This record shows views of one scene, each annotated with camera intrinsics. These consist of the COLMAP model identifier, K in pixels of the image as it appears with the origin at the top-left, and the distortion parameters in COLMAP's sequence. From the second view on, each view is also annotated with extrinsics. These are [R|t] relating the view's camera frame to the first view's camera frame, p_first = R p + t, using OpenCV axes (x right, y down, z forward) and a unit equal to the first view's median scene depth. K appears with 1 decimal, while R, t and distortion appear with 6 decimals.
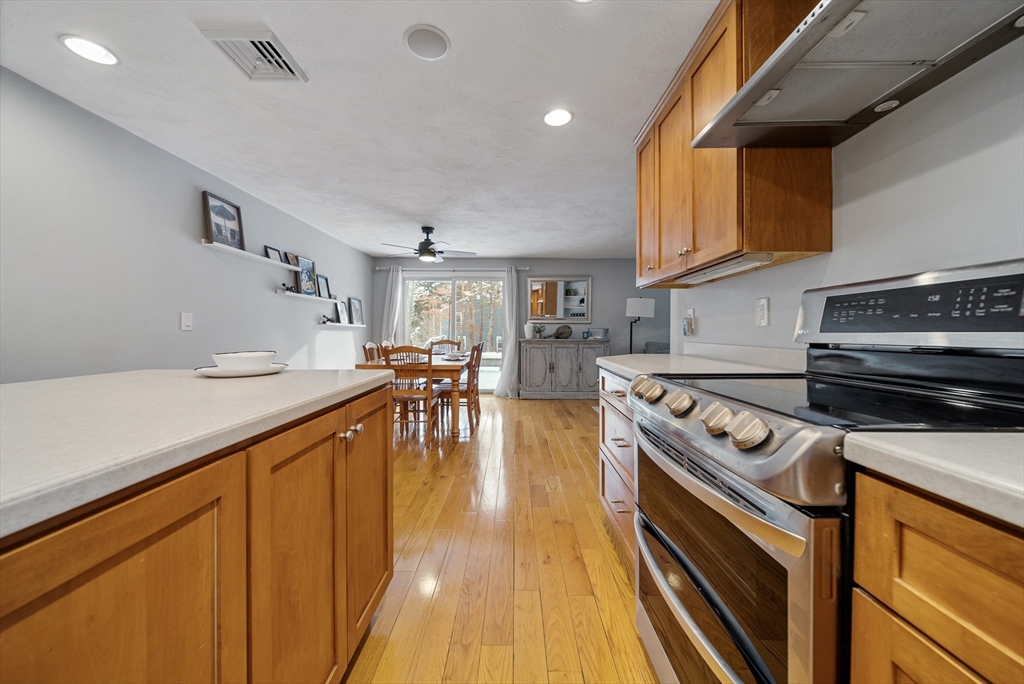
lens RADIAL K [[365.8, 0, 509.3], [0, 365.8, 333.0], [0, 0, 1]] dist [-0.001045, -0.000256]
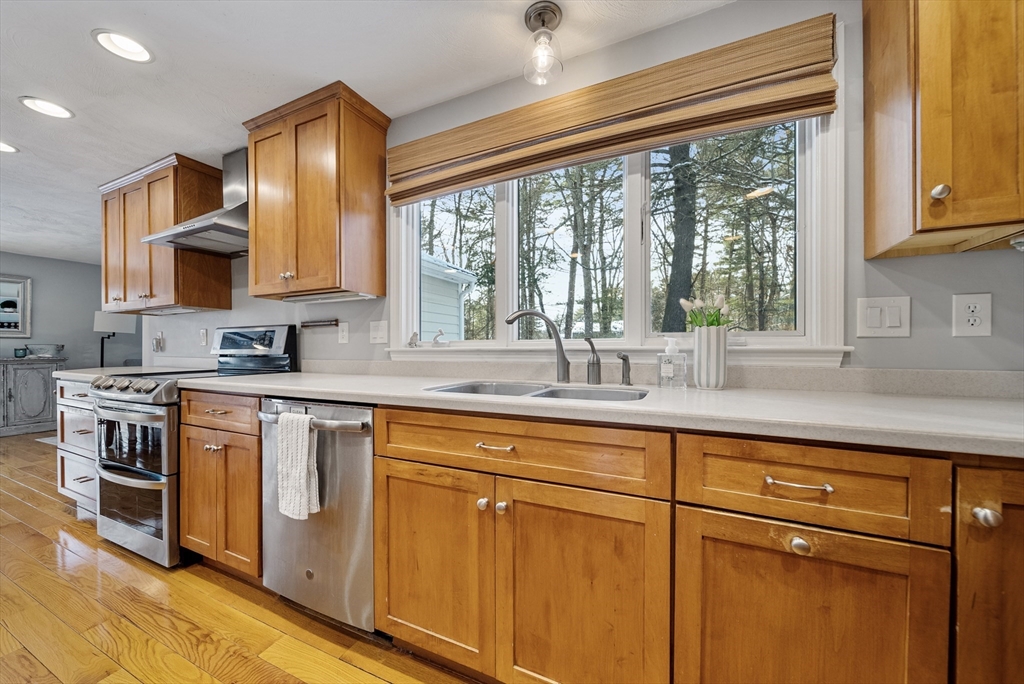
lens RADIAL K [[369.8, 0, 509.7], [0, 369.8, 350.5], [0, 0, 1]] dist [-0.000349, -0.000273]
pose [[0.411197, -0.007220, 0.911518, -0.151700], [0.004501, 0.999973, 0.005890, 0.000210], [-0.911535, 0.001681, 0.411218, -0.524529]]
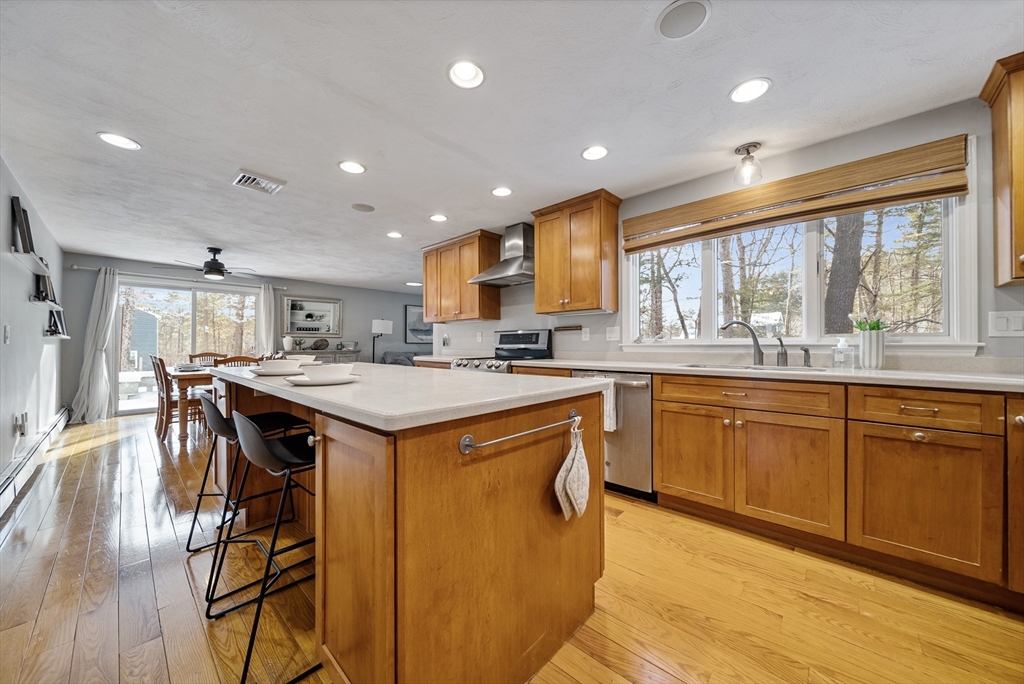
lens RADIAL K [[361.7, 0, 512.8], [0, 361.7, 343.3], [0, 0, 1]] dist [-0.001100, -0.000747]
pose [[0.669766, 0.000363, 0.742572, -0.594667], [0.003815, 0.999985, -0.003930, -0.000052], [-0.742562, 0.005465, 0.669755, -0.514208]]
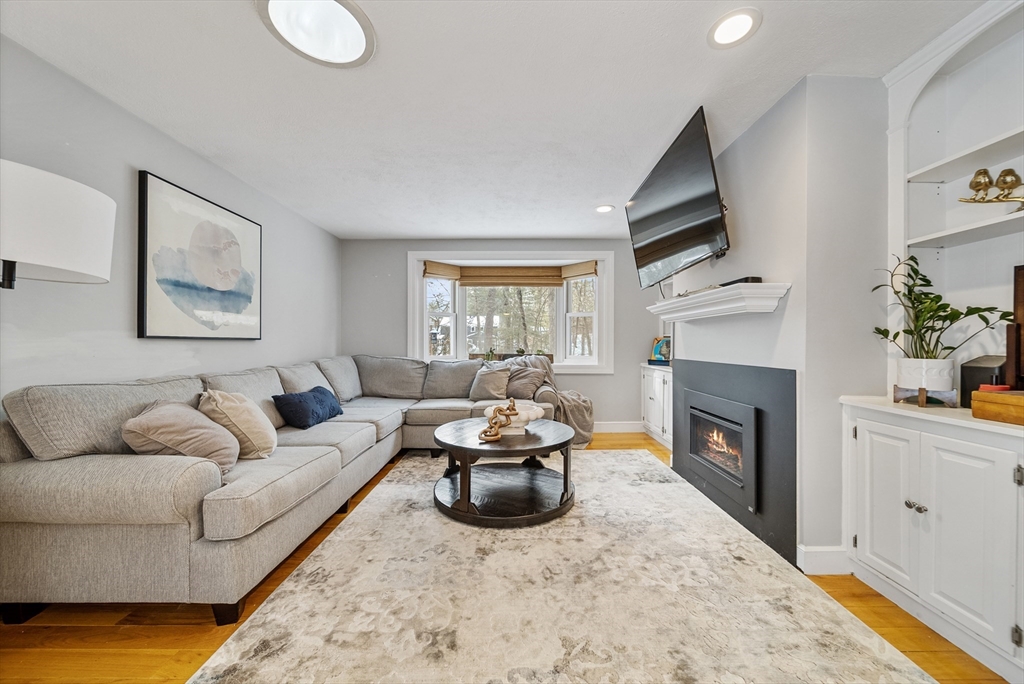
lens RADIAL K [[361.7, 0, 512.8], [0, 361.7, 343.3], [0, 0, 1]] dist [-0.001100, -0.000747]
pose [[-0.012951, -0.001229, 0.999915, 0.275324], [-0.000086, 0.999999, 0.001228, -0.007886], [-0.999916, -0.000070, -0.012951, 1.309573]]
